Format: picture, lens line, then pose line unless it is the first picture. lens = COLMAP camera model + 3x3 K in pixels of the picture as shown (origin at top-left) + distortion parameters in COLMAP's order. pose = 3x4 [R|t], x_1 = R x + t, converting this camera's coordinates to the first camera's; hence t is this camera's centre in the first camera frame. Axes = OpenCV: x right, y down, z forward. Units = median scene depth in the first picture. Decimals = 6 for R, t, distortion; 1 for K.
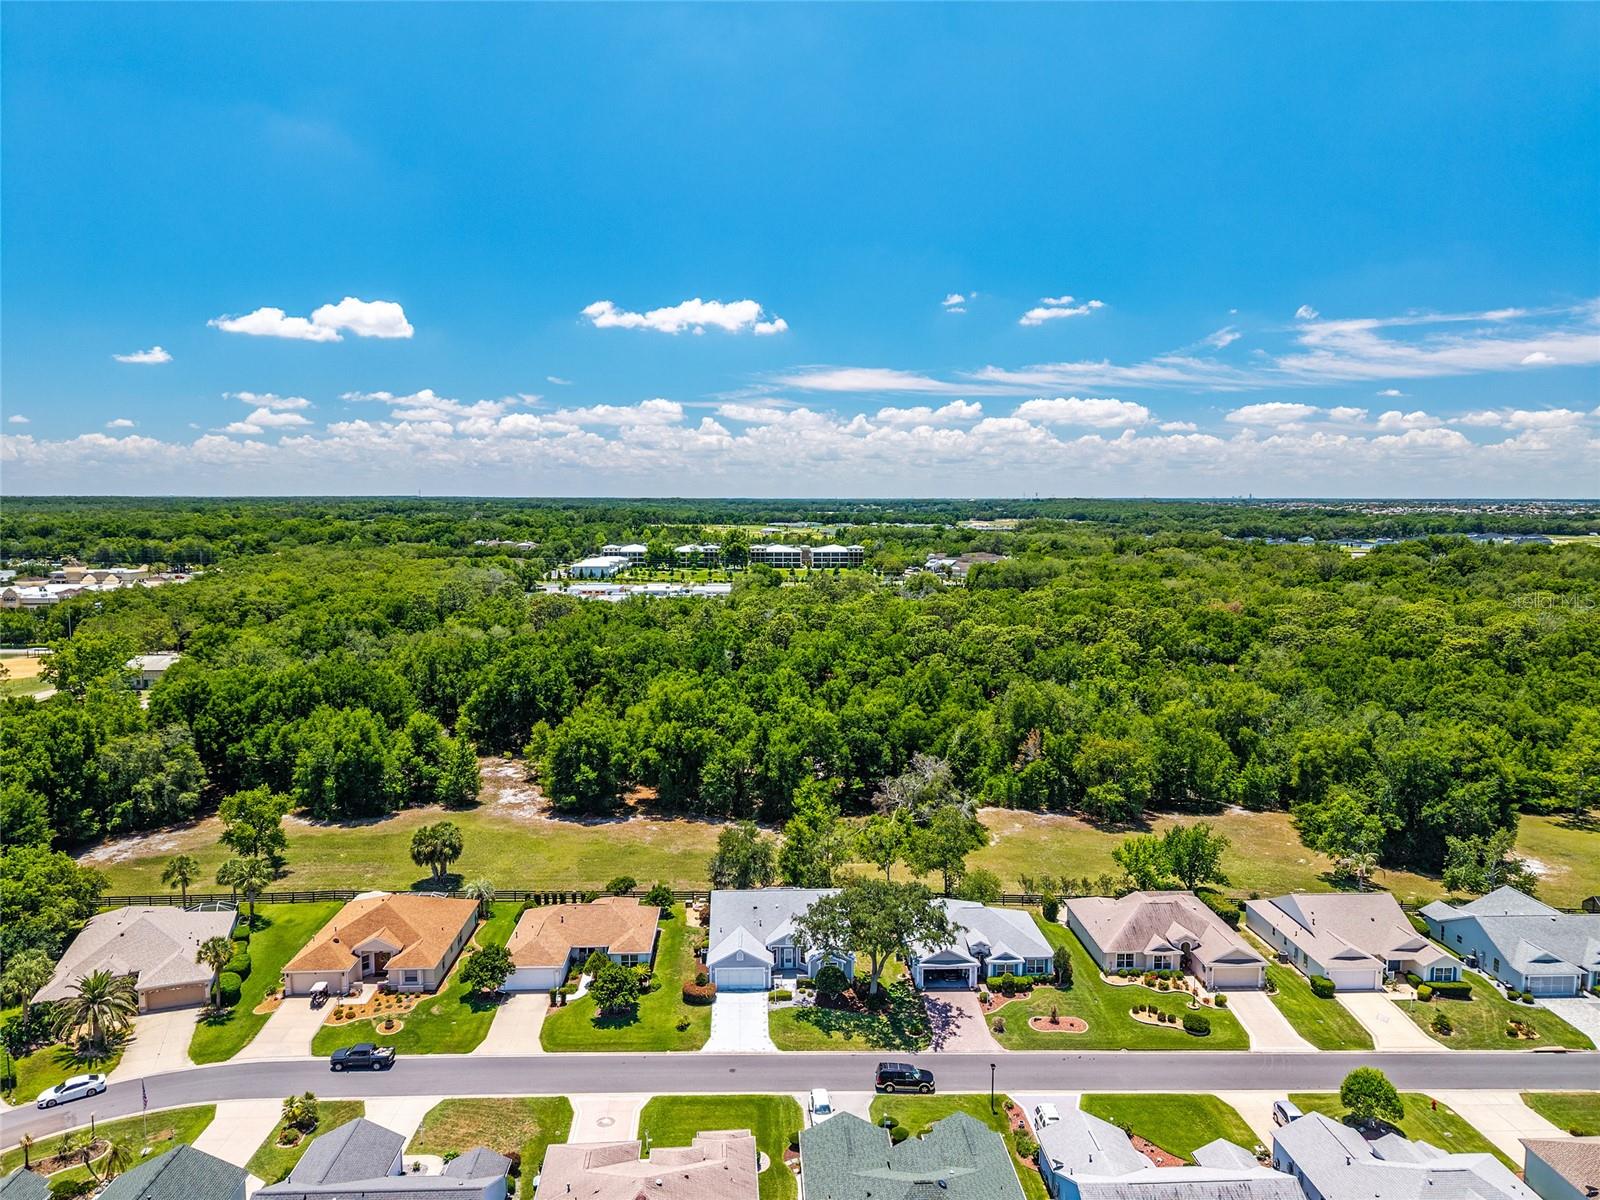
lens RADIAL K [[1089.5, 0, 800.0], [0, 1089.5, 600.0], [0, 0, 1]] dist [0.089535, -0.325855]
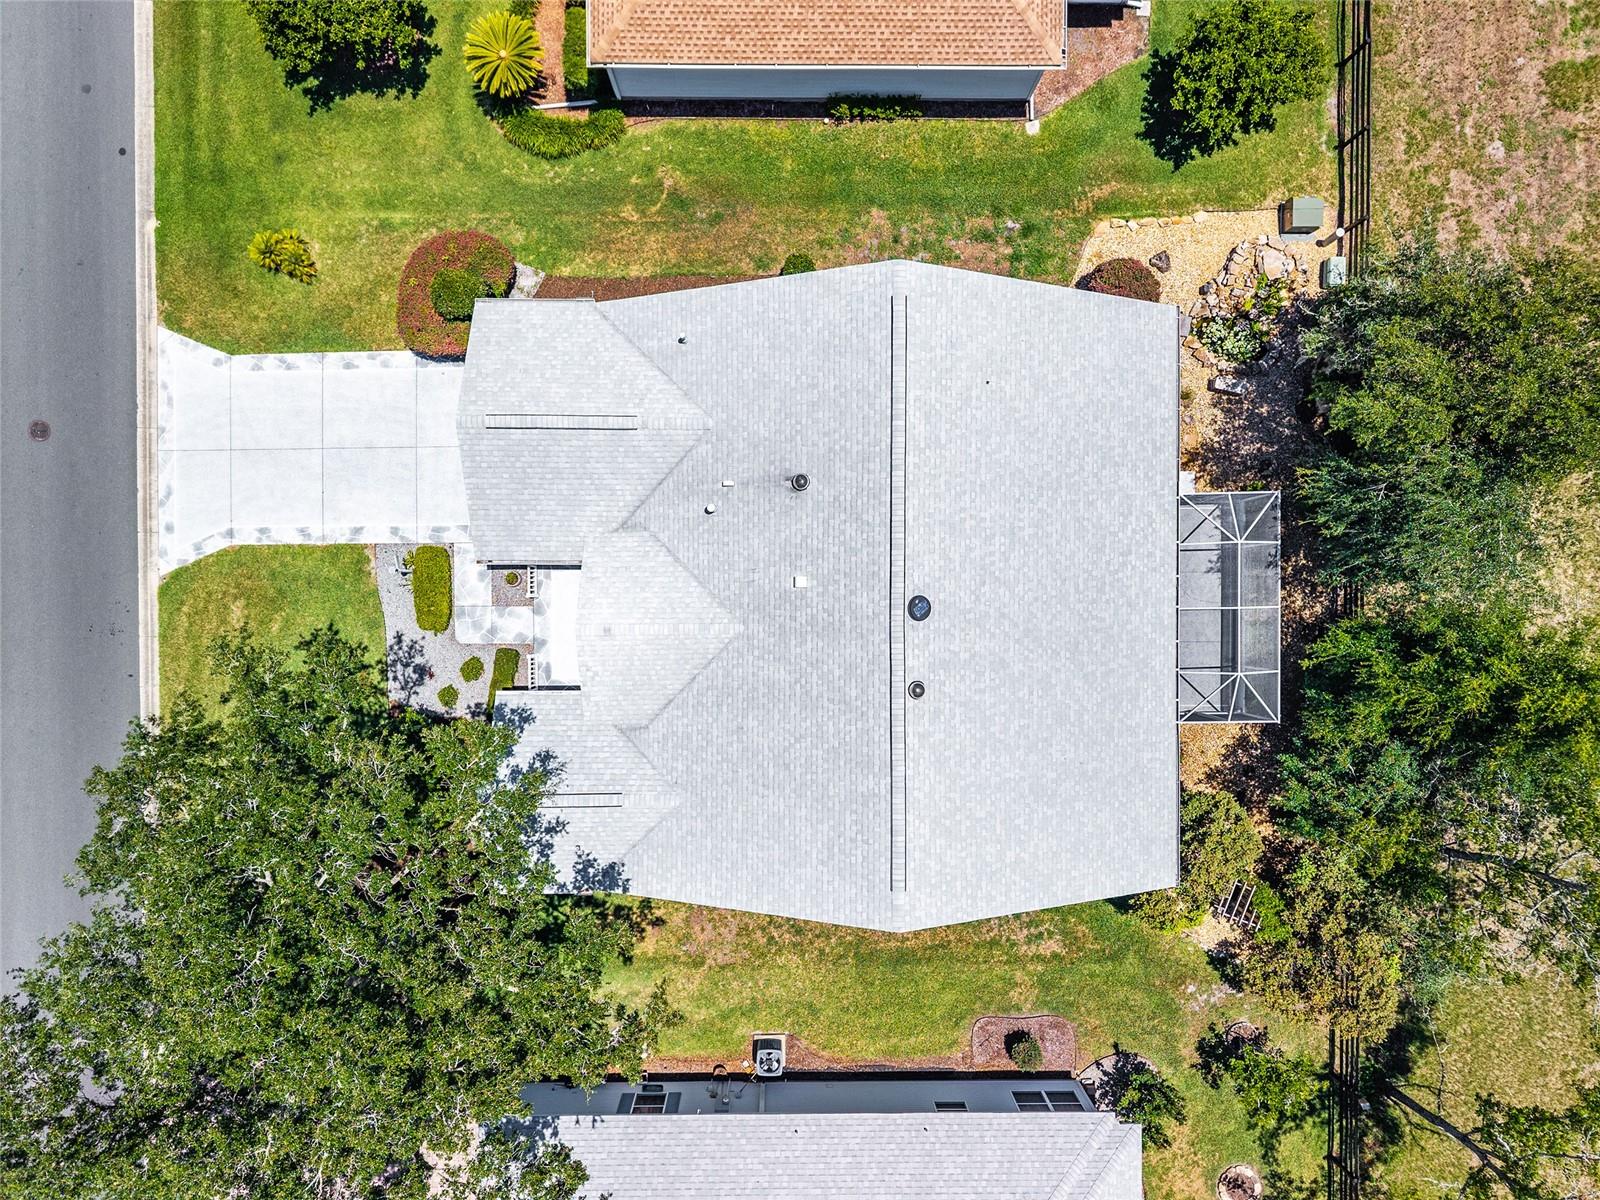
lens RADIAL K [[1087.1, 0, 800.0], [0, 1087.1, 600.0], [0, 0, 1]] dist [0.003437, -0.002749]
pose [[-0.039306, 0.999142, 0.013041, -0.021861], [-0.123584, -0.017812, 0.992174, 0.071259], [0.991555, 0.037386, 0.124178, 1.042944]]
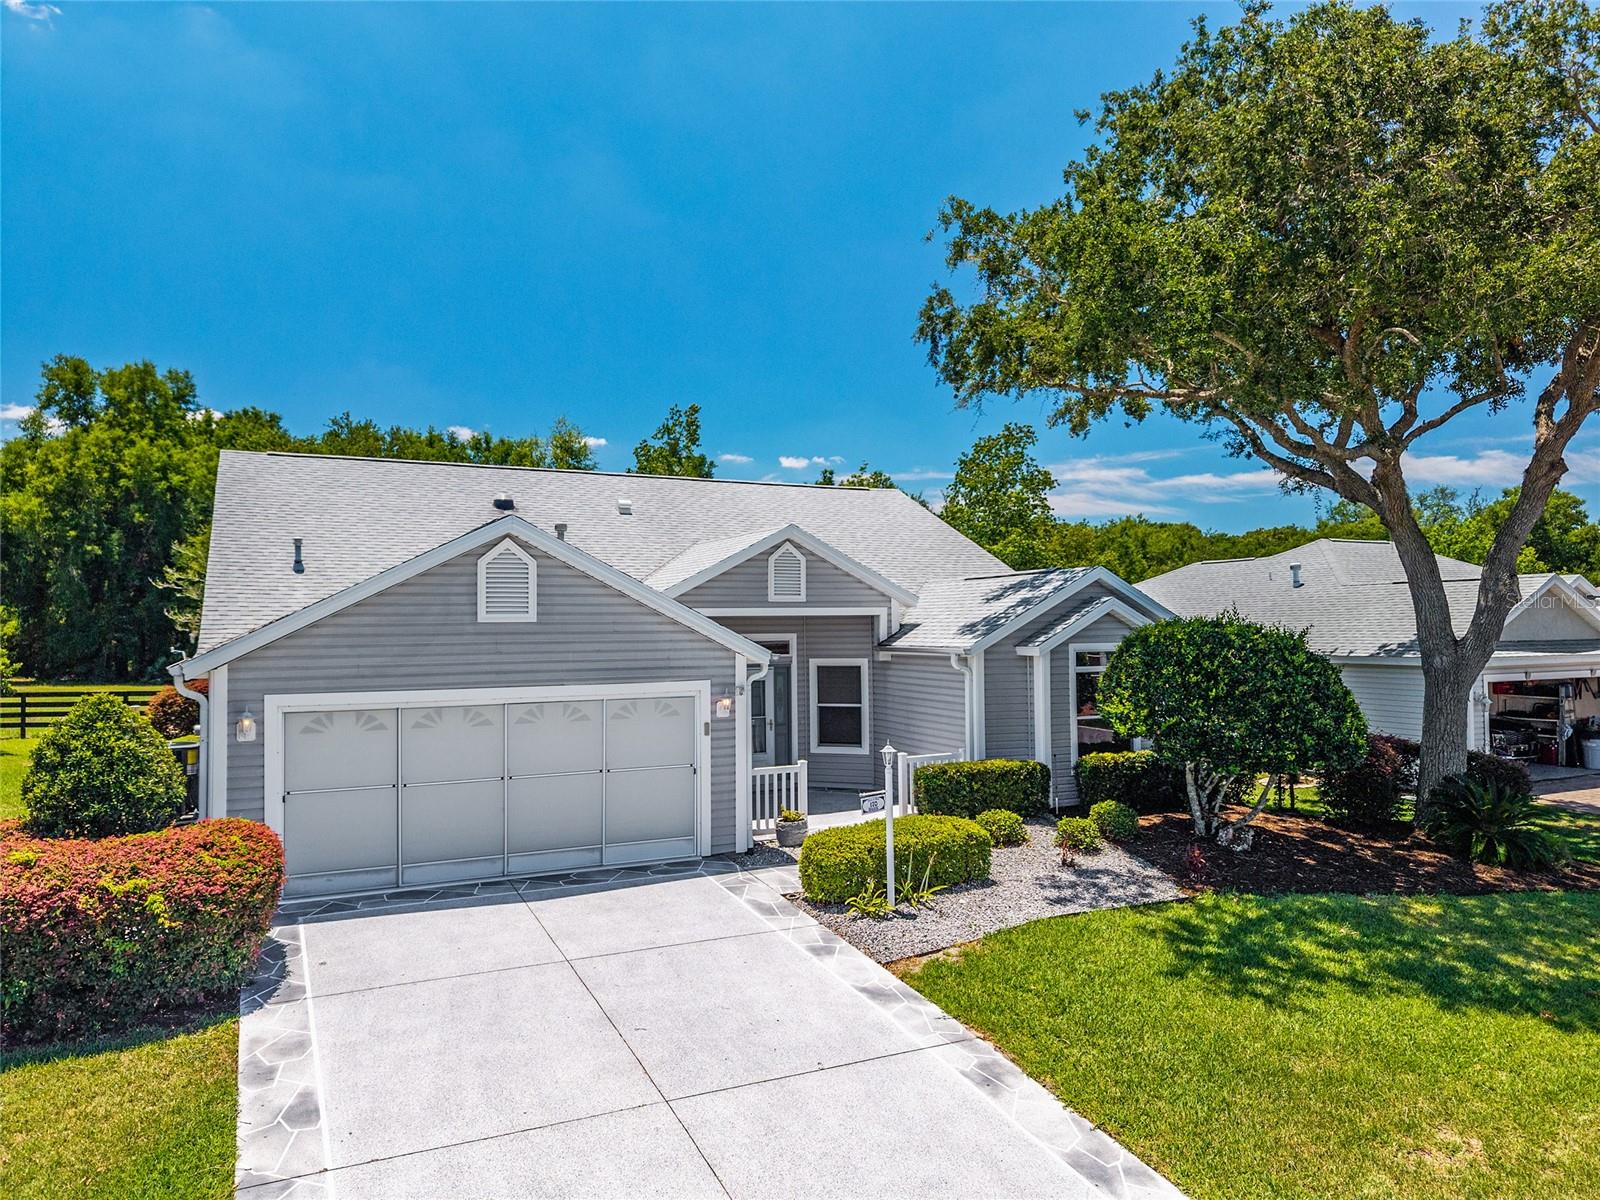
lens RADIAL K [[1082.2, 0, 800.0], [0, 1082.2, 600.0], [0, 0, 1]] dist [-0.003649, 0.000119]
pose [[0.913106, 0.002516, 0.407714, -0.072936], [0.051033, 0.991412, -0.120410, 0.341816], [-0.404516, 0.130755, 0.905136, 0.883993]]
